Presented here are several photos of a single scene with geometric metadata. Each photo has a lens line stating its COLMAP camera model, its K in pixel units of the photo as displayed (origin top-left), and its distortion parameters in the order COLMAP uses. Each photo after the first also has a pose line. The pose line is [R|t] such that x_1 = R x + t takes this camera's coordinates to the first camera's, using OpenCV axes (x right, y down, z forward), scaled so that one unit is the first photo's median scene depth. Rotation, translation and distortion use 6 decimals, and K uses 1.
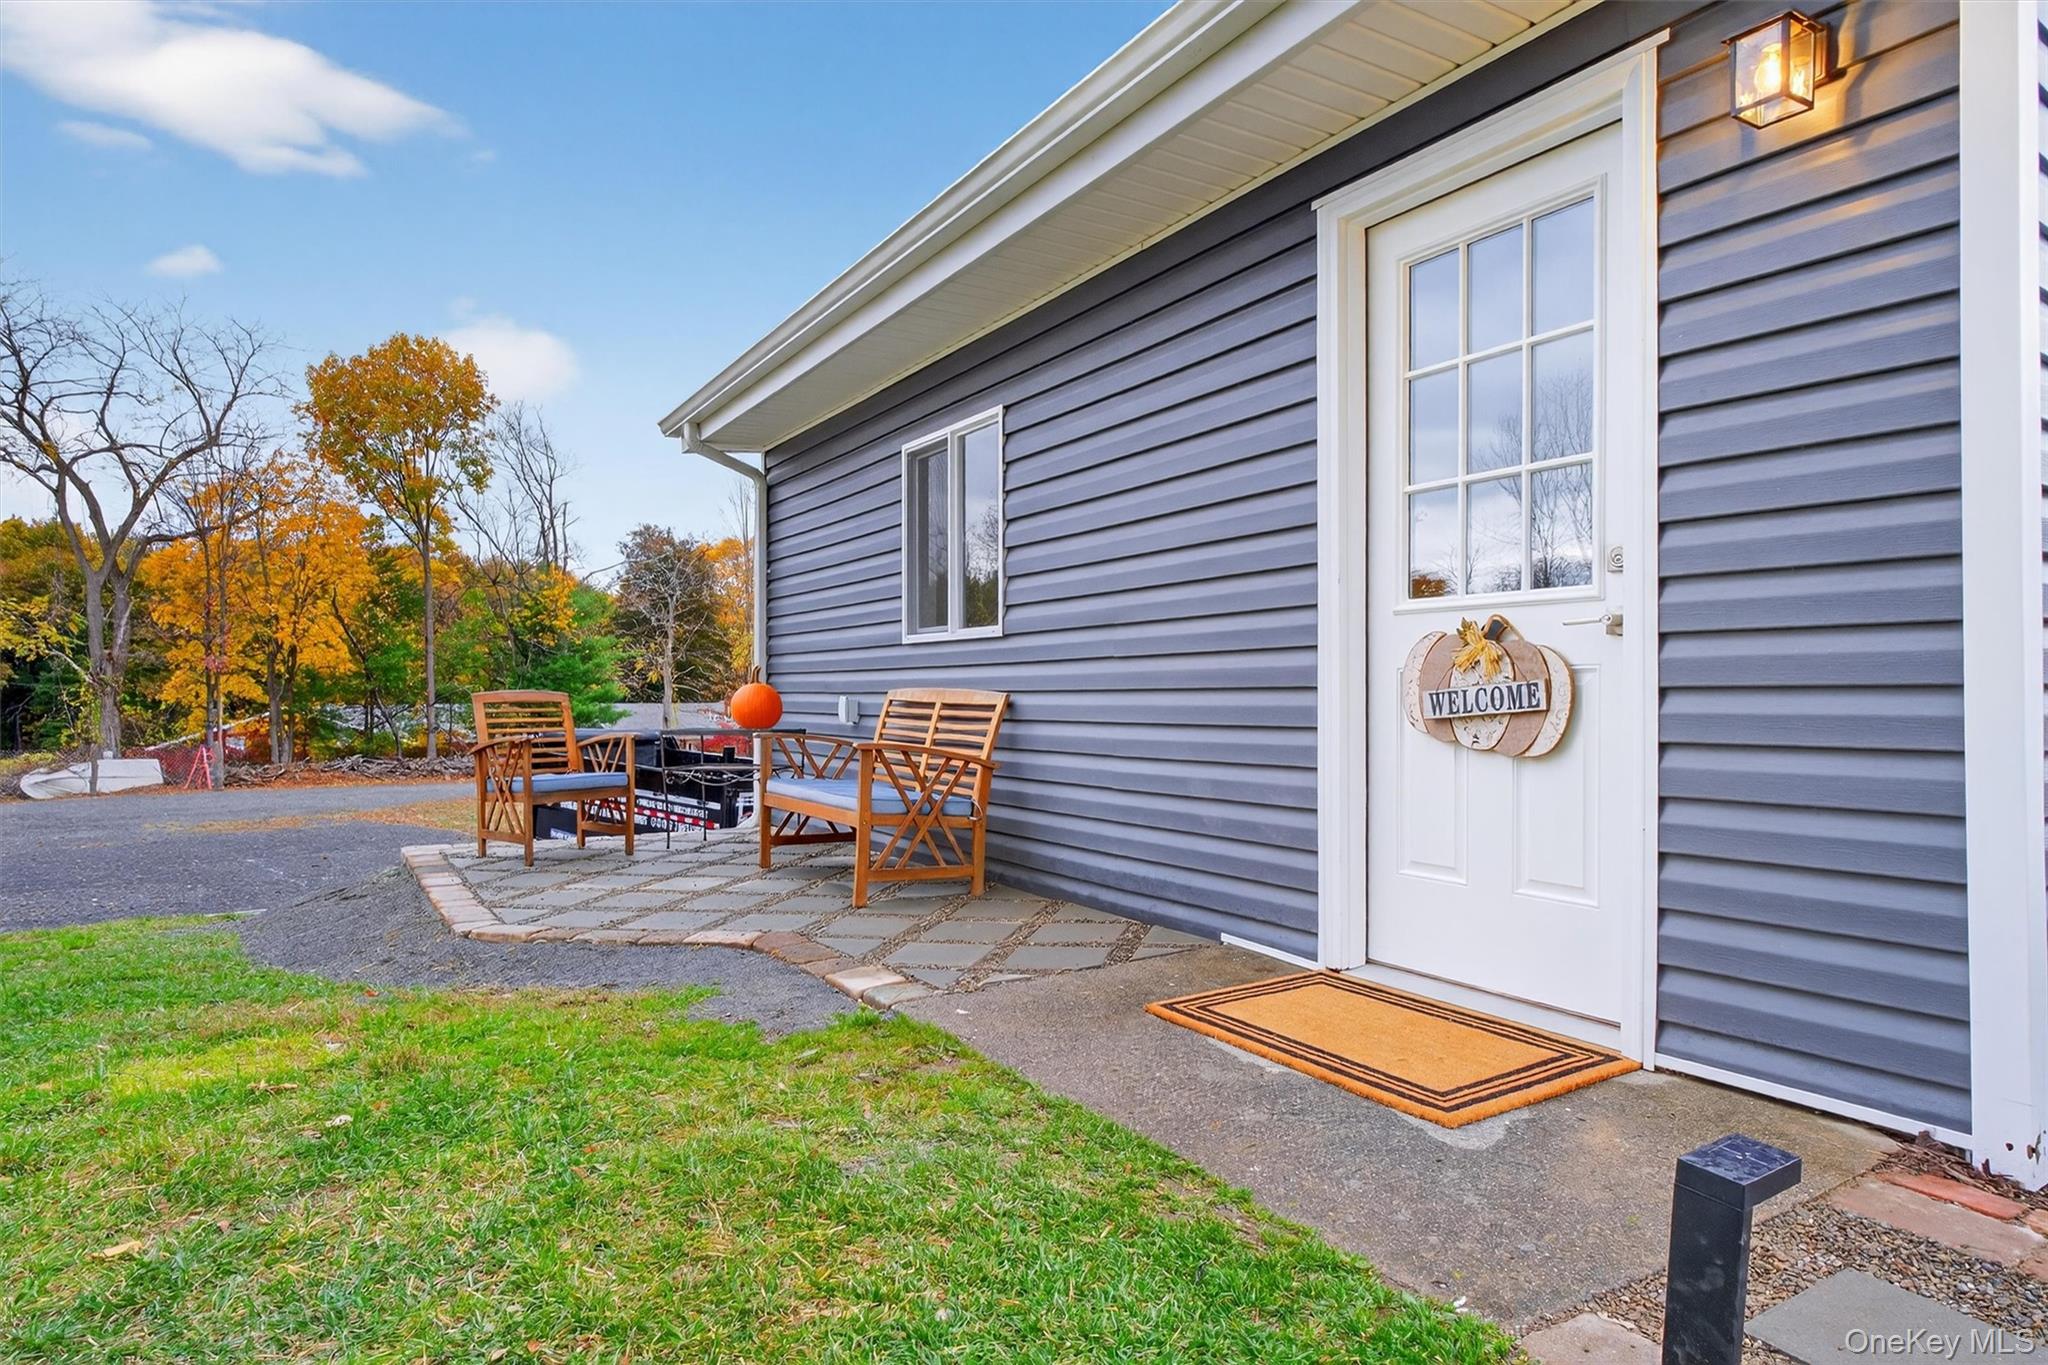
lens RADIAL K [[869.7, 0, 1036.3], [0, 869.7, 676.8], [0, 0, 1]] dist [0.000937, 0.000513]
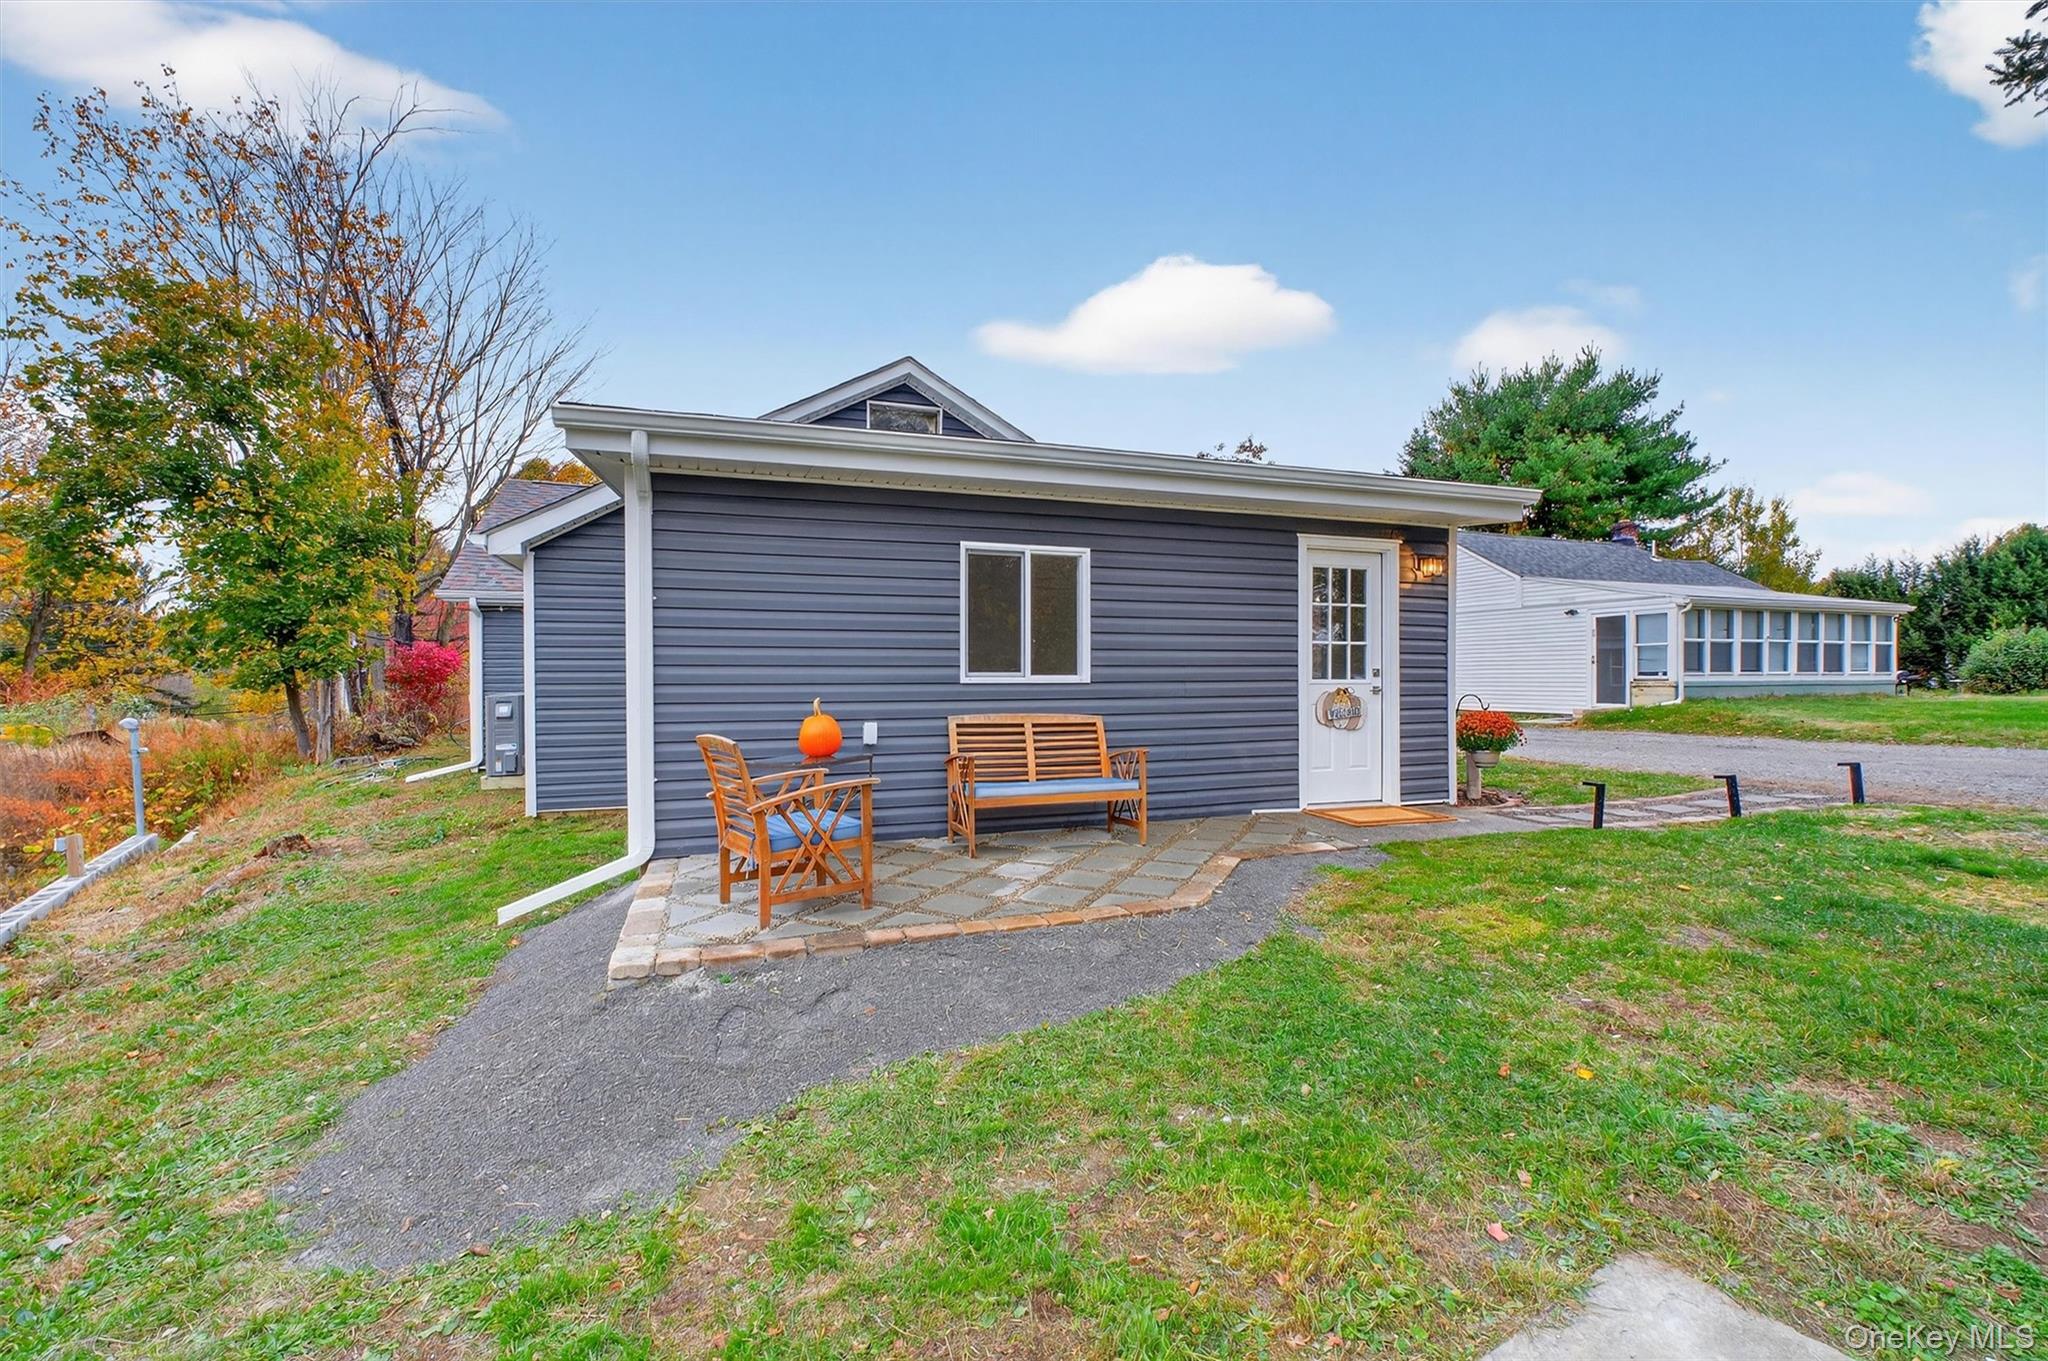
lens RADIAL K [[869.7, 0, 1036.3], [0, 869.7, 674.8], [0, 0, 1]] dist [0.000937, 0.000513]
pose [[0.363950, 0.005862, 0.931400, -1.630296], [-0.005210, 0.999977, -0.004258, -0.052291], [-0.931404, -0.003303, 0.363972, 0.479140]]
